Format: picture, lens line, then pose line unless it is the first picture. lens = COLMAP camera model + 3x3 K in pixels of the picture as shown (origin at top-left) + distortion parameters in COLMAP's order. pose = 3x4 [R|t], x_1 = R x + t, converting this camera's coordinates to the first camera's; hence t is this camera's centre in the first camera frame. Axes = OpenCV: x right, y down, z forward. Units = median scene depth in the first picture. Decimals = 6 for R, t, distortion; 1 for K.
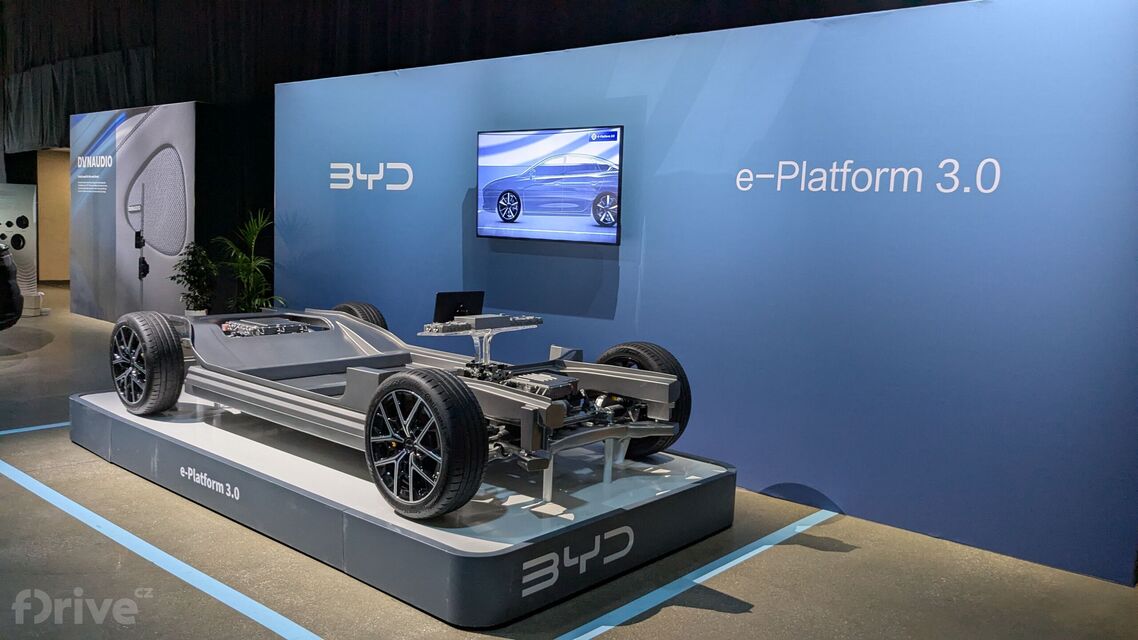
lens RADIAL K [[889.9, 0, 570.9], [0, 889.9, 315.4], [0, 0, 1]] dist [0.031598, -0.012856]
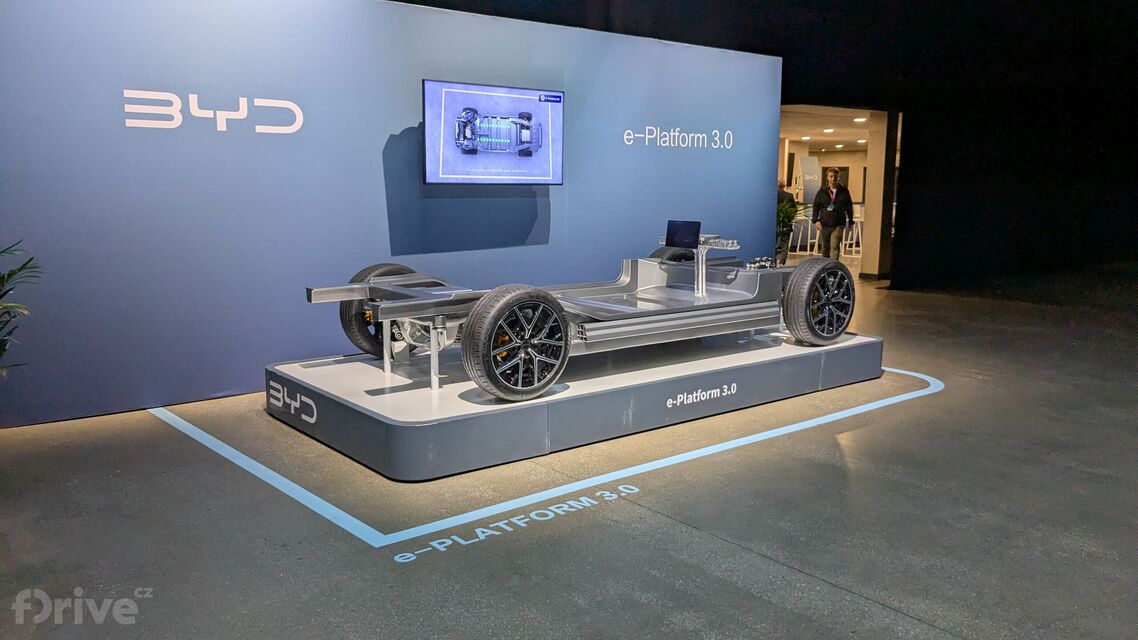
lens RADIAL K [[889.9, 0, 571.3], [0, 889.9, 323.5], [0, 0, 1]] dist [0.031598, -0.012856]
pose [[0.199374, -0.189547, 0.961417, -1.364681], [0.108507, 0.979351, 0.170581, -0.111772], [-0.973897, 0.070312, 0.215824, 0.795702]]
